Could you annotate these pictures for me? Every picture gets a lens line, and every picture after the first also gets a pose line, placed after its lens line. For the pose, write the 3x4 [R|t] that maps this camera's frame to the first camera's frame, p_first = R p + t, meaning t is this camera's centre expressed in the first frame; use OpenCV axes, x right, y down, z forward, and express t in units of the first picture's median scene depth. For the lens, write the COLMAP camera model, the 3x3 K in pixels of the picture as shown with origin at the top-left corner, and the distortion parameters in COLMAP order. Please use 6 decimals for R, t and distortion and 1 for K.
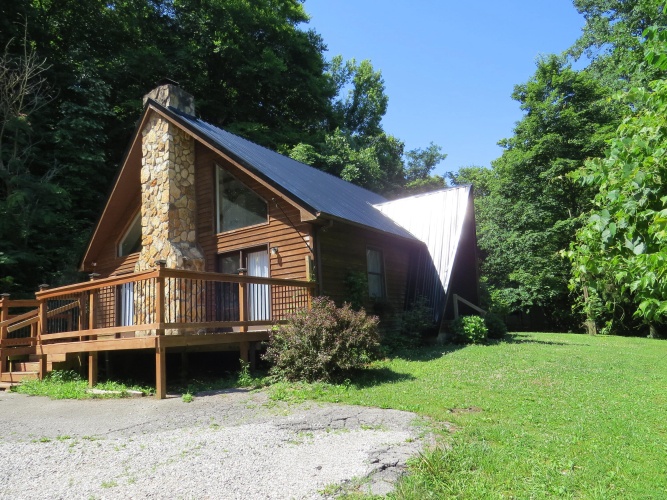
lens RADIAL K [[474.2, 0, 333.5], [0, 474.2, 250.0], [0, 0, 1]] dist [-0.013284, -0.001306]
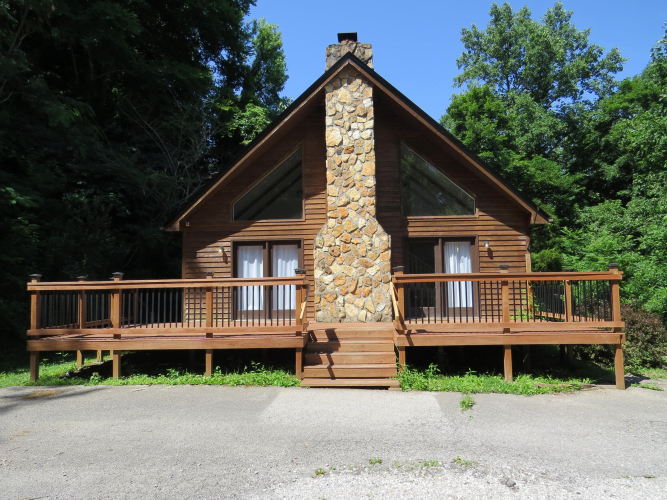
lens RADIAL K [[474.2, 0, 333.5], [0, 474.2, 250.0], [0, 0, 1]] dist [-0.013284, -0.001306]
pose [[0.858737, 0.093524, 0.503810, -0.838214], [-0.126824, 0.991405, 0.032131, 0.021250], [-0.496474, -0.091488, 0.863217, 0.220764]]
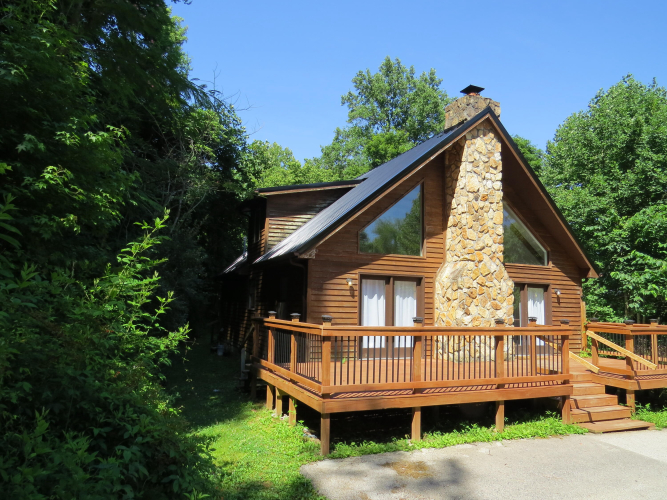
lens RADIAL K [[474.2, 0, 333.5], [0, 474.2, 250.0], [0, 0, 1]] dist [-0.013284, -0.001306]
pose [[0.548302, 0.175686, 0.817618, -1.303989], [-0.203425, 0.976337, -0.073372, 0.092483], [-0.811162, -0.126094, 0.571066, 0.686740]]
